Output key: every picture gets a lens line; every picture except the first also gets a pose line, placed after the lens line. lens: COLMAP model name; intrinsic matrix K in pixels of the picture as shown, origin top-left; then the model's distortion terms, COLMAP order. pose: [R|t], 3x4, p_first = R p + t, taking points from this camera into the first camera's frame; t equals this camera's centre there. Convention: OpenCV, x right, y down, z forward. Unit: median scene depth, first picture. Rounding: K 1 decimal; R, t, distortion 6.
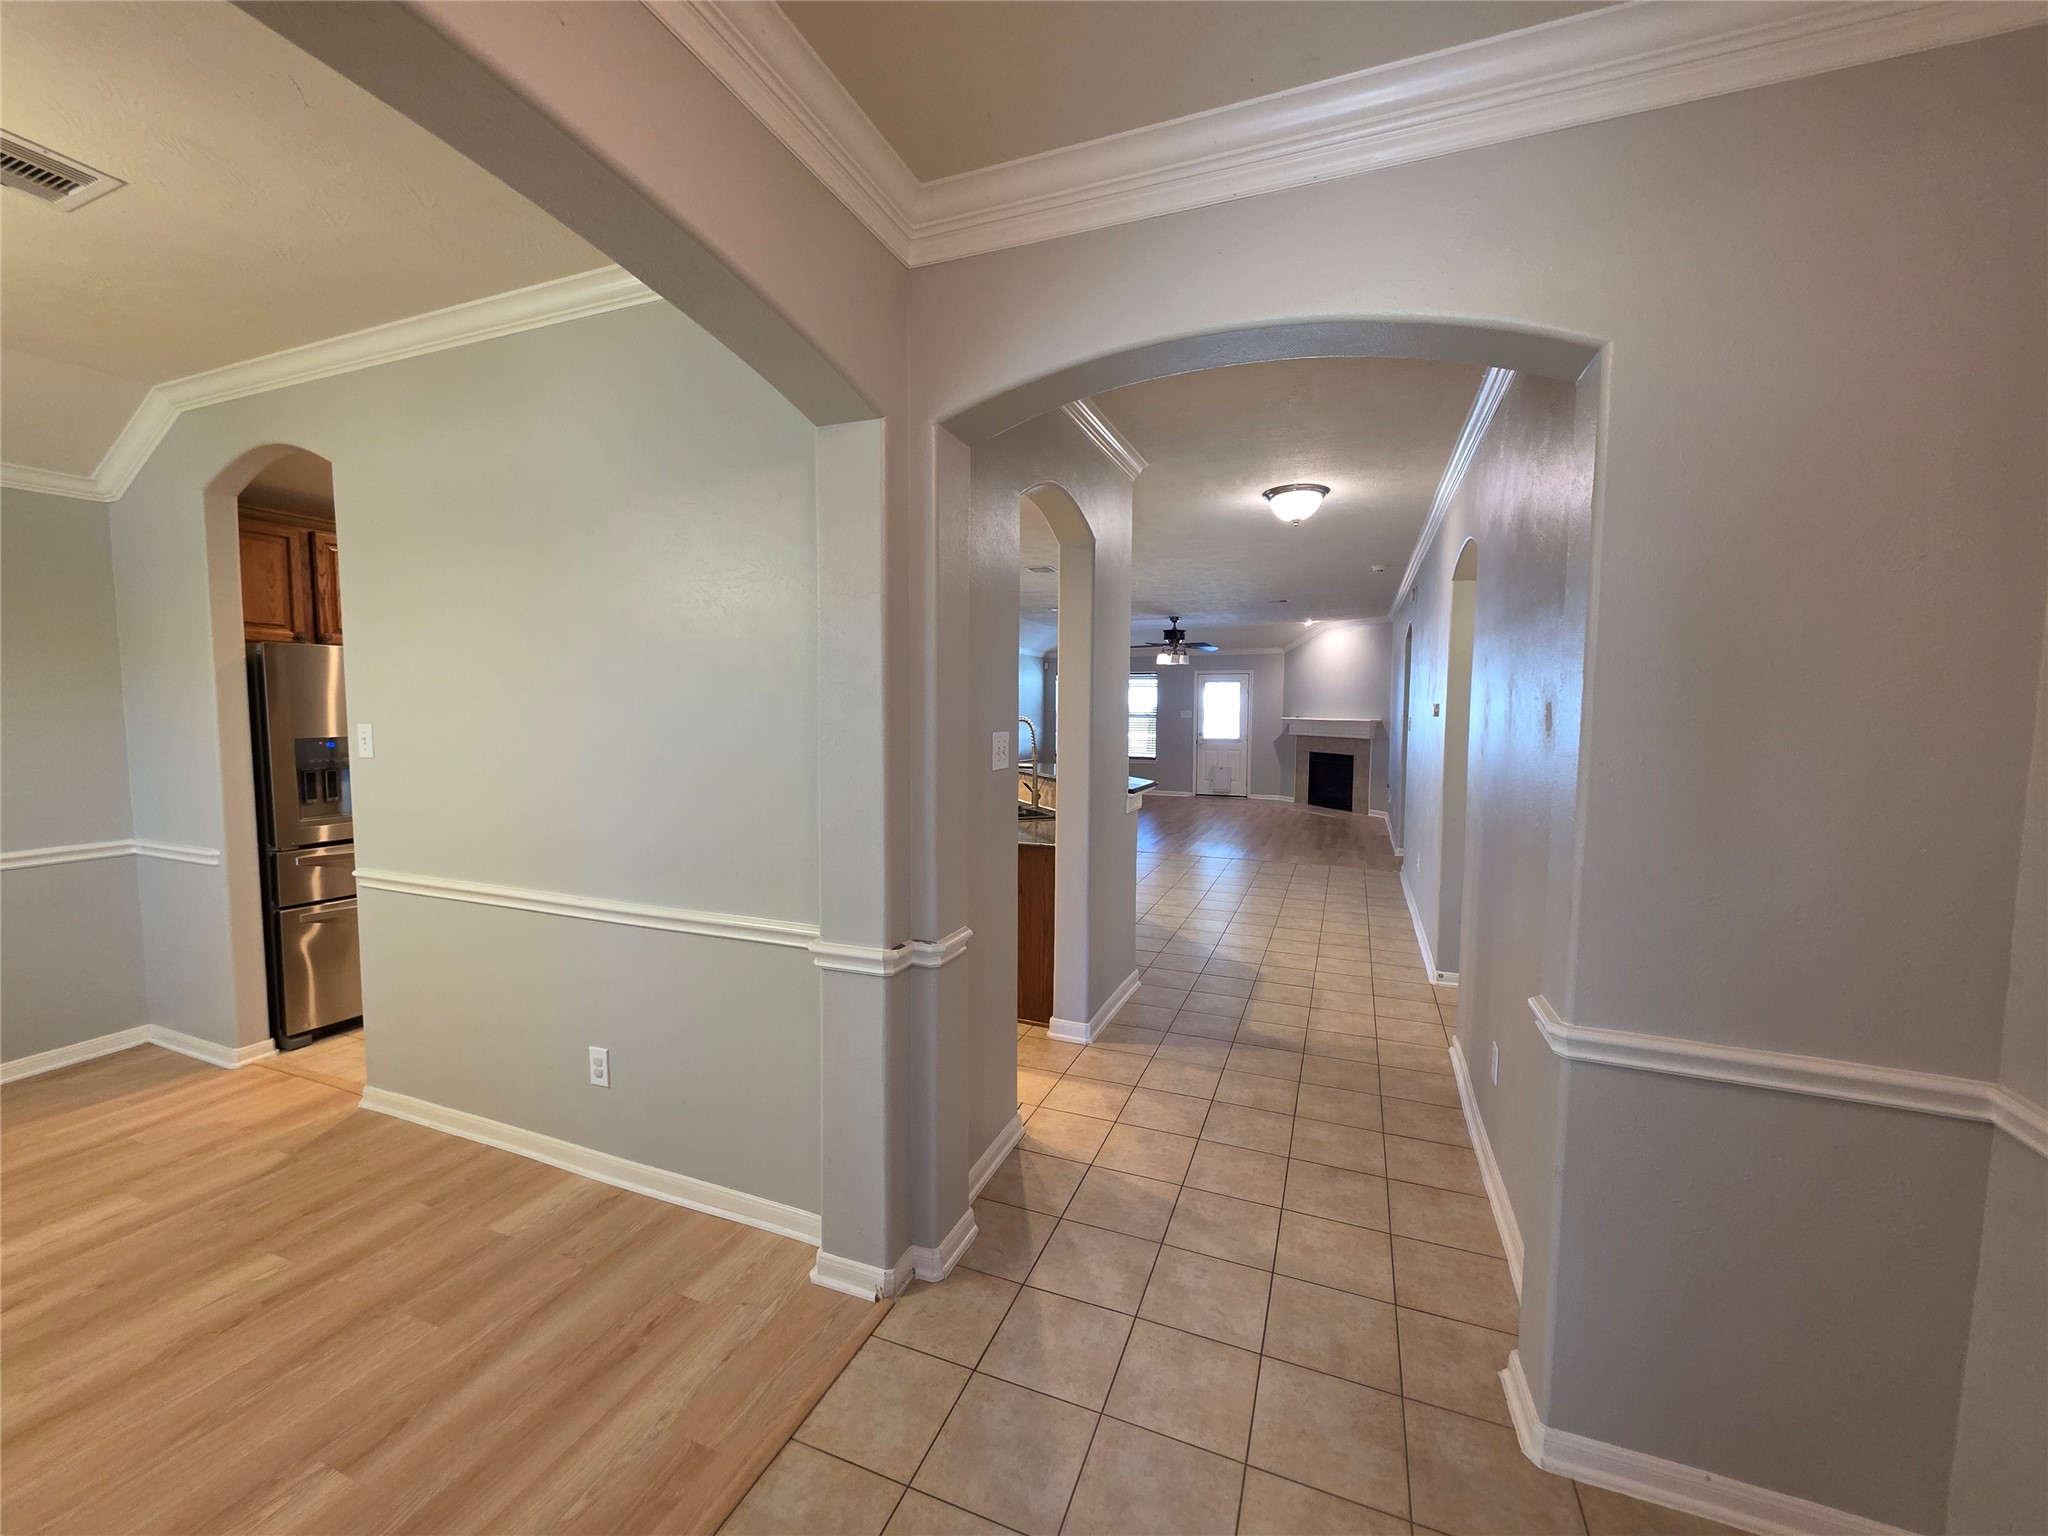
lens RADIAL K [[832.1, 0, 1024.4], [0, 832.1, 759.0], [0, 0, 1]] dist [0.009025, 0.000108]
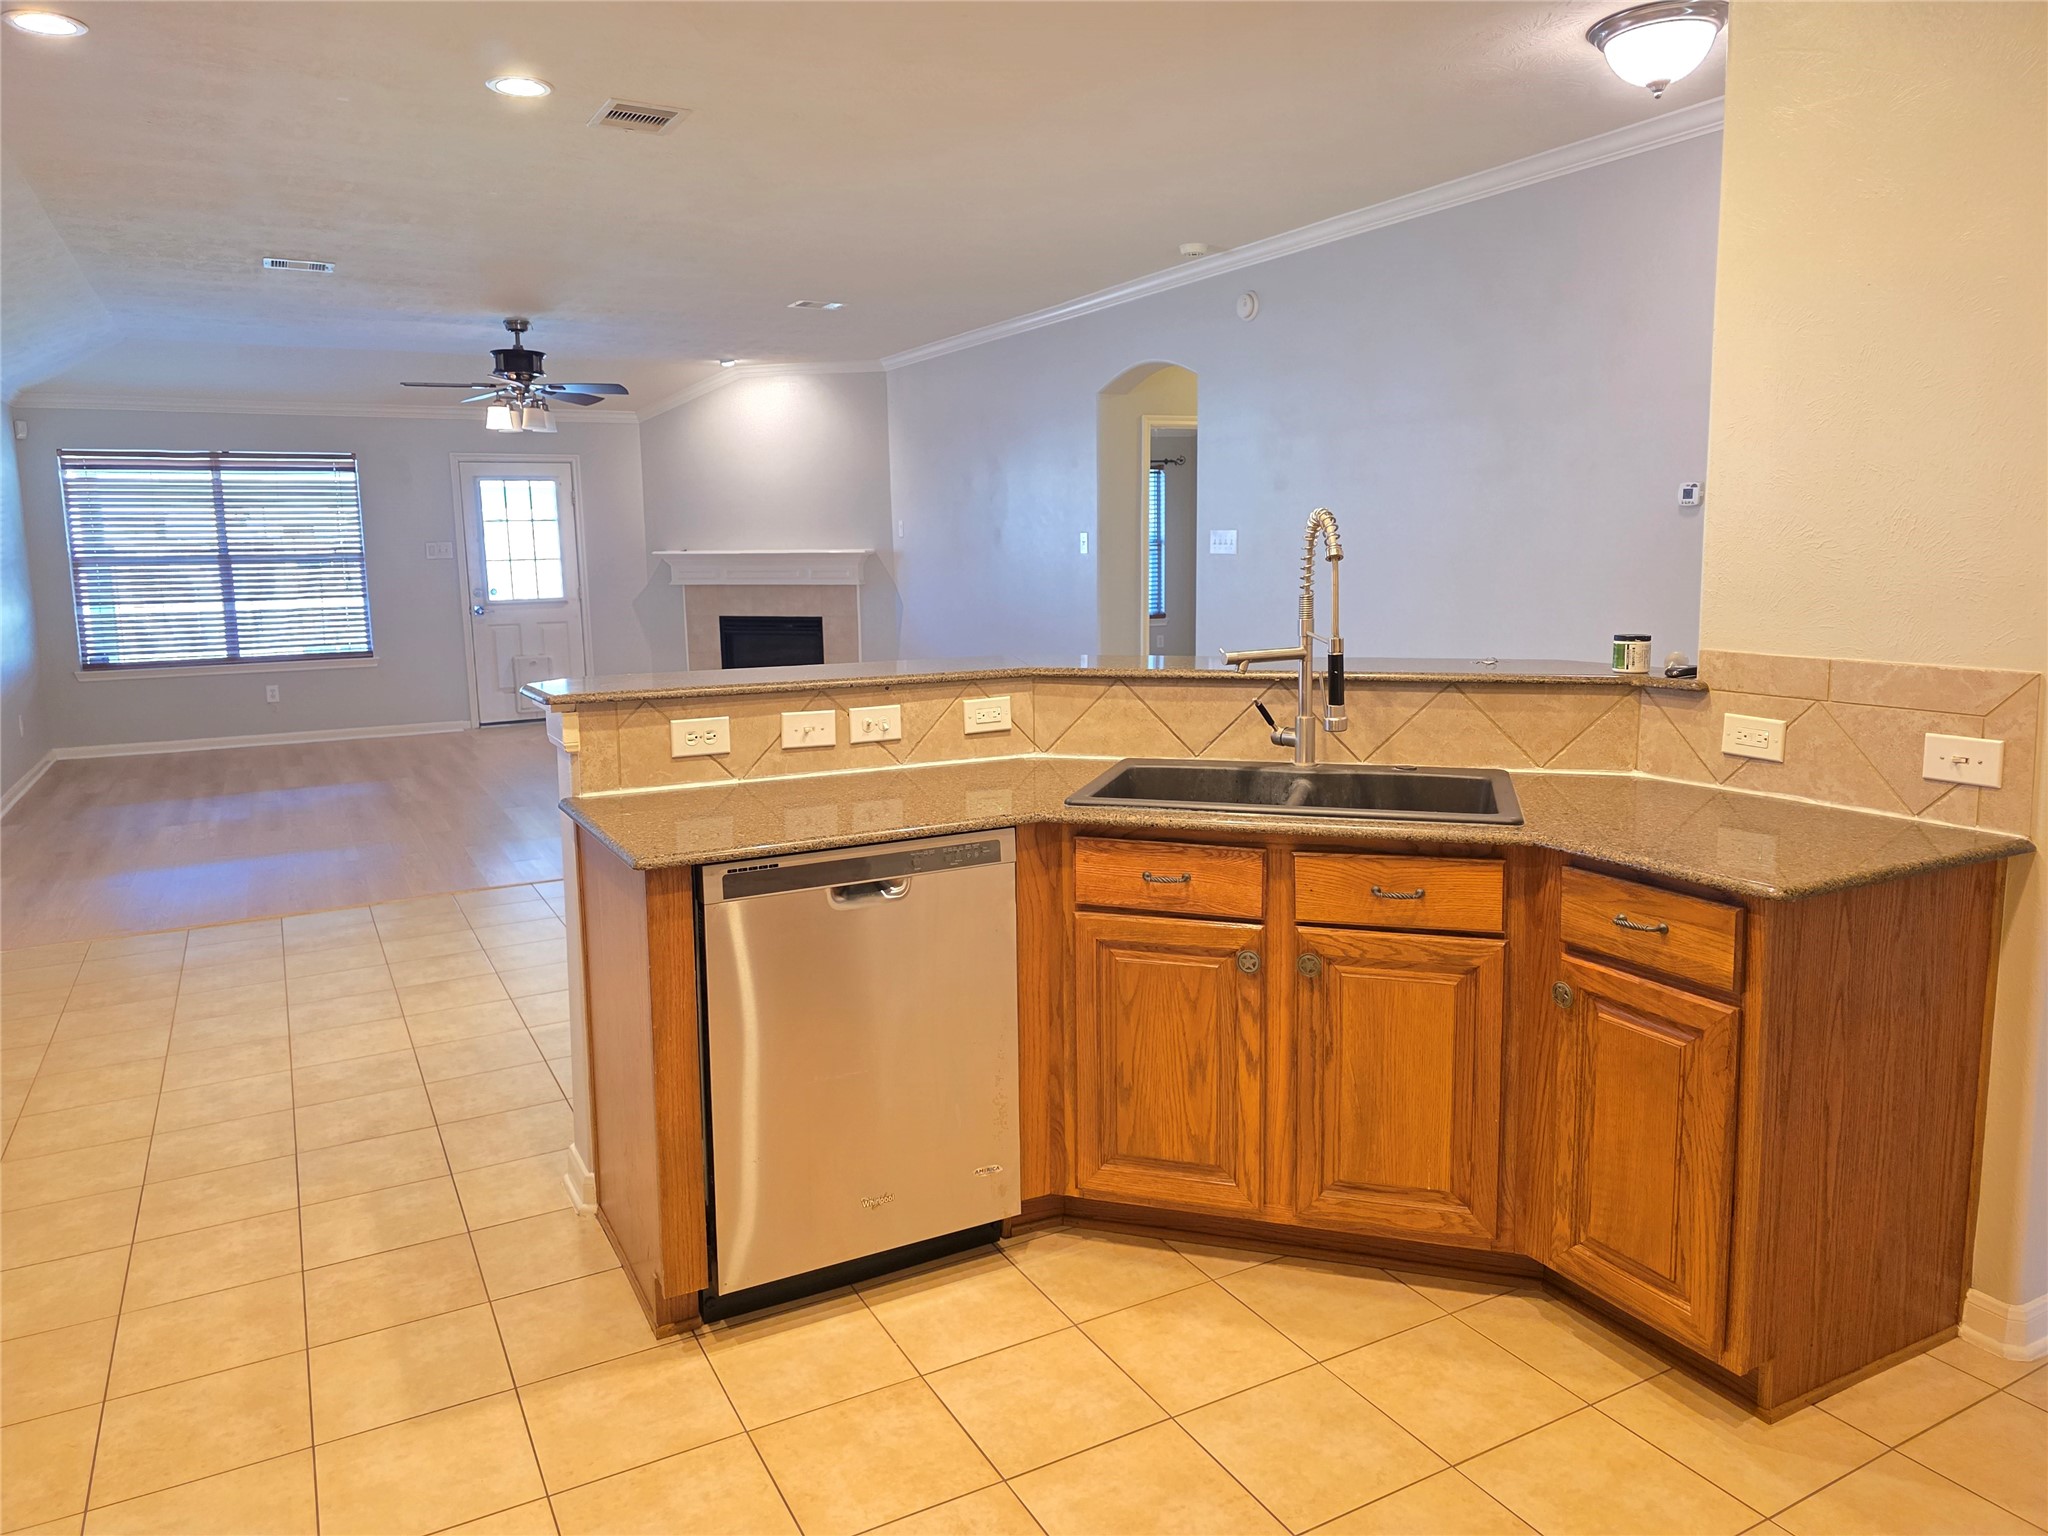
lens RADIAL K [[1385.4, 0, 1021.5], [0, 1385.4, 731.2], [0, 0, 1]] dist [0.056520, -0.058710]
pose [[0.639060, -0.124044, 0.759088, -0.203499], [0.071498, 0.992217, 0.101947, -0.011923], [-0.765826, -0.010877, 0.642955, 0.285759]]
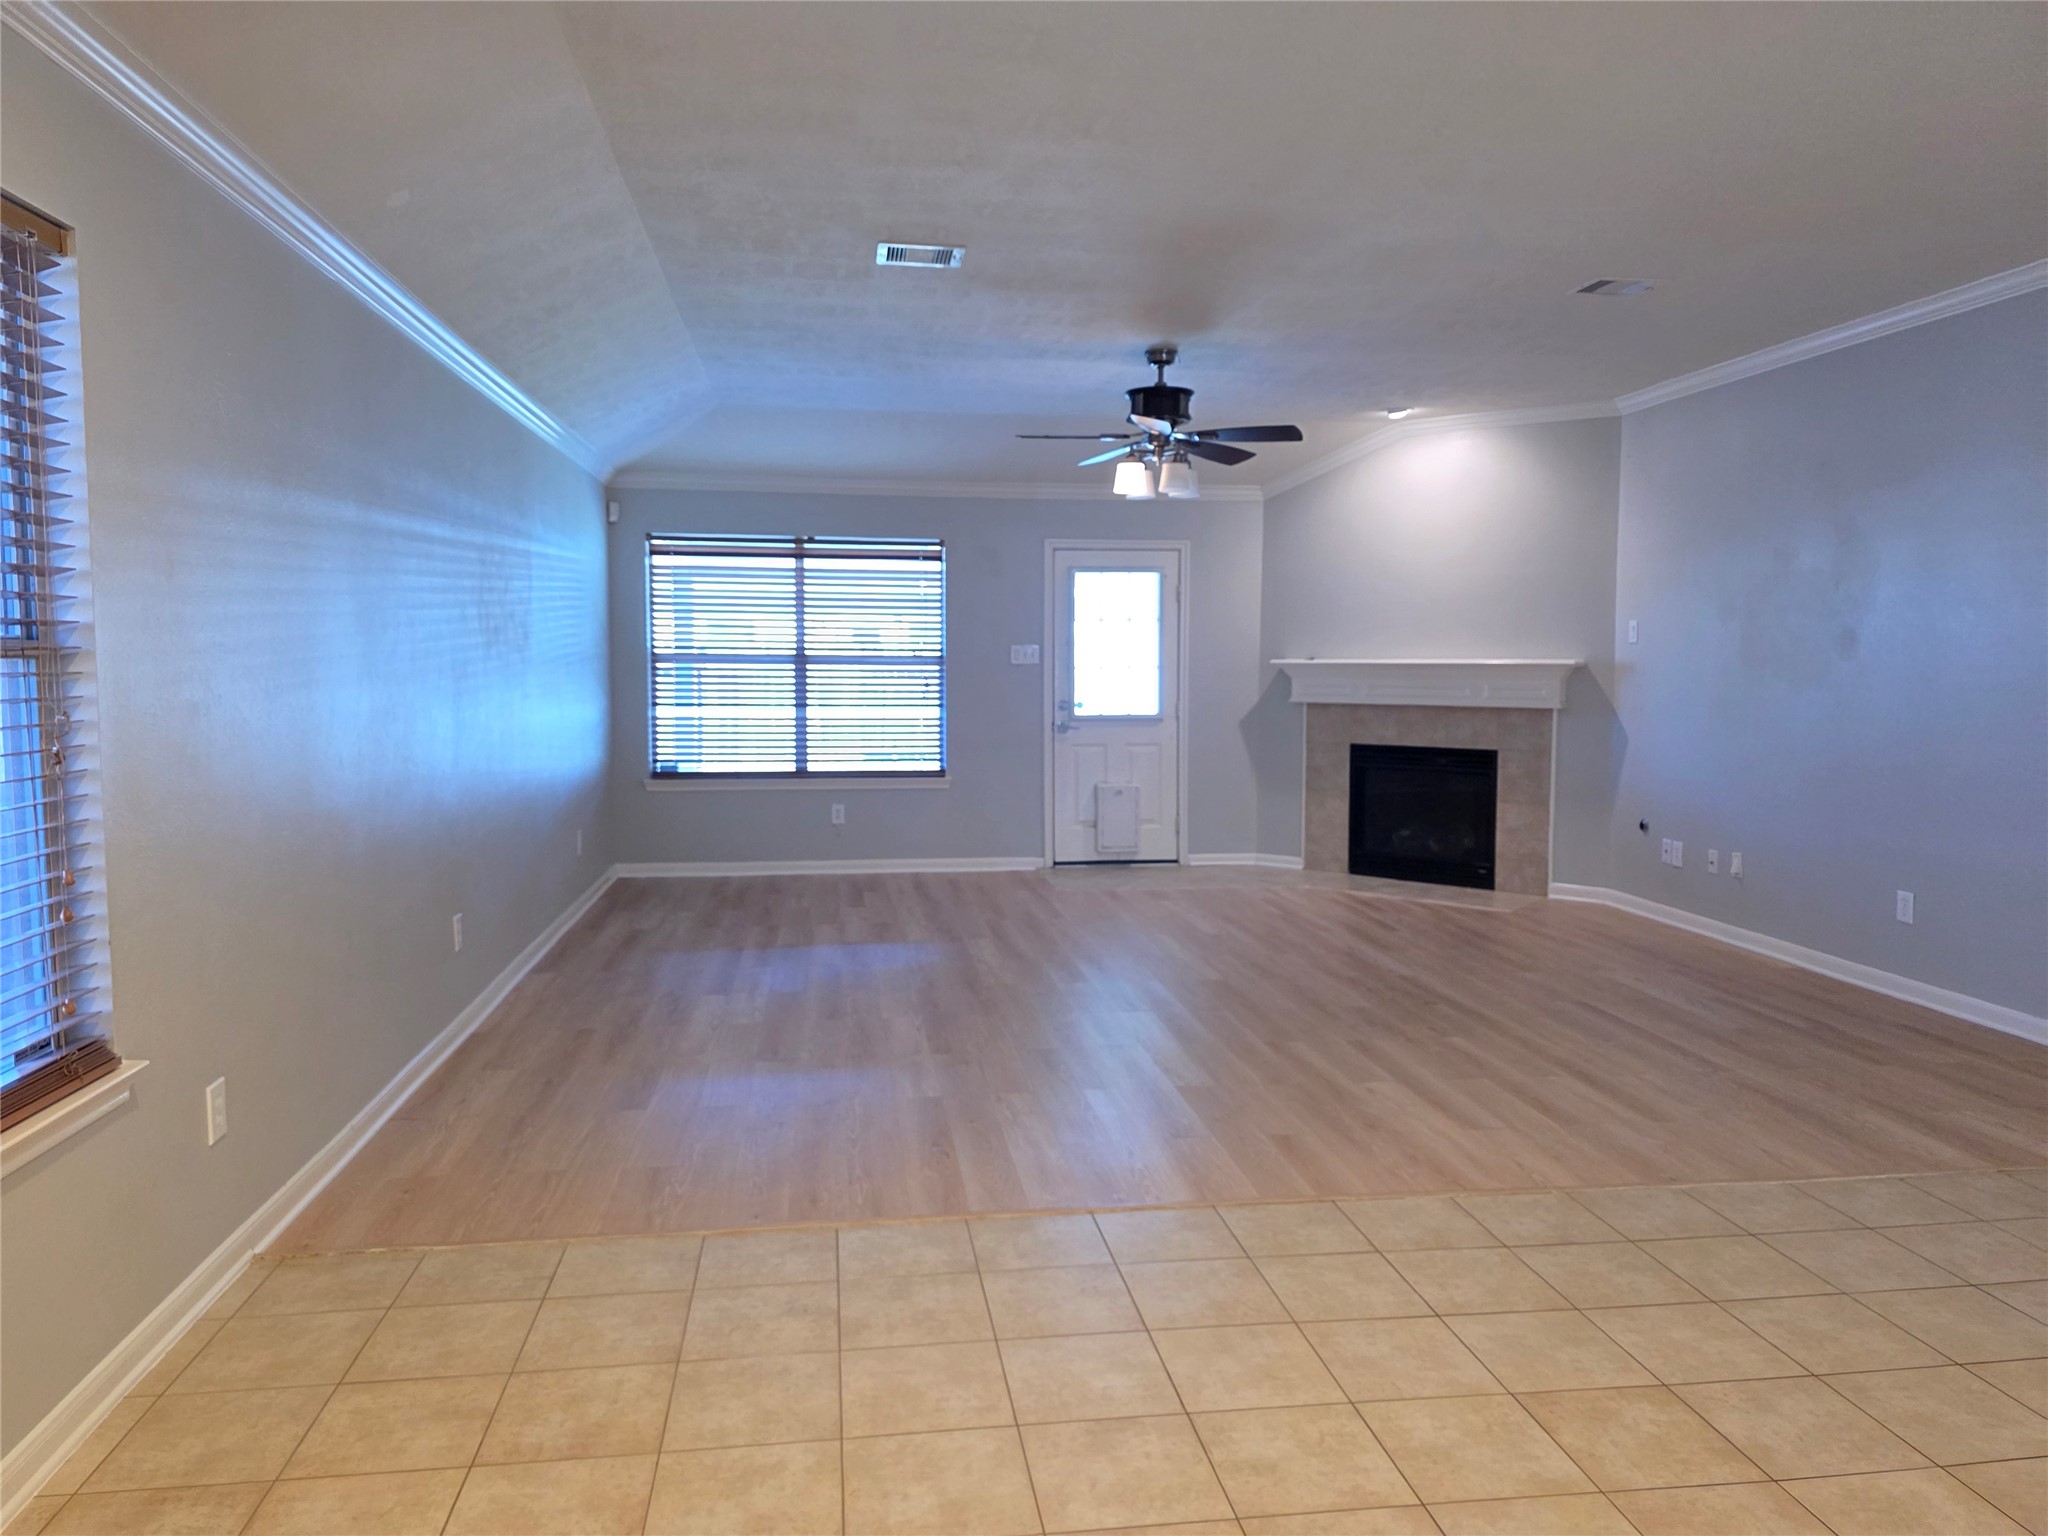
lens RADIAL K [[1385.4, 0, 1024.4], [0, 1385.4, 770.8], [0, 0, 1]] dist [0.056520, -0.058710]
pose [[0.866383, -0.043581, 0.497475, -0.129271], [0.034617, 0.999030, 0.027233, -0.018834], [-0.498179, -0.006373, 0.867051, 0.481056]]
